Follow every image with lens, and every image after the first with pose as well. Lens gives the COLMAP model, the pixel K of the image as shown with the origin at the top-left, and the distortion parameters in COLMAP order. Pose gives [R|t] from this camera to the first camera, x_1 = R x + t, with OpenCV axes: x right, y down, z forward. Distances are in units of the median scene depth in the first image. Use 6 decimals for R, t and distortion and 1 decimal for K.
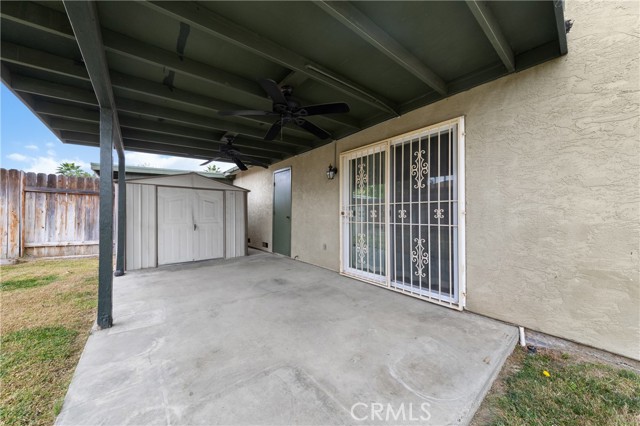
lens RADIAL K [[224.3, 0, 318.8], [0, 224.3, 210.7], [0, 0, 1]] dist [0.002381, 0.000022]
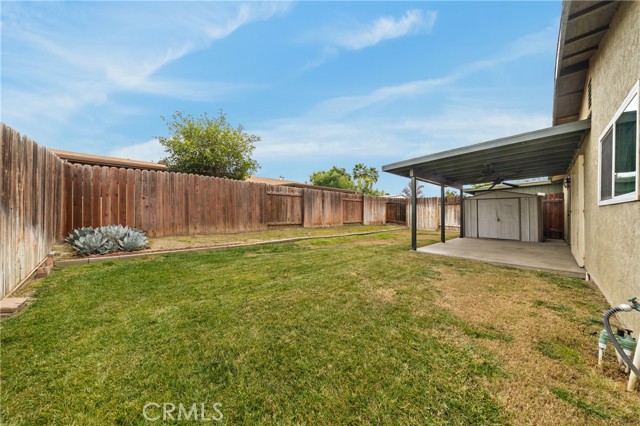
lens RADIAL K [[207.2, 0, 320.2], [0, 207.2, 213.2], [0, 0, 1]] dist [-0.000393, -0.000011]
pose [[0.069773, -0.000195, -0.997563, 0.967910], [0.014417, 0.999896, 0.000813, -0.004552], [0.997459, -0.014439, 0.069768, -0.529426]]
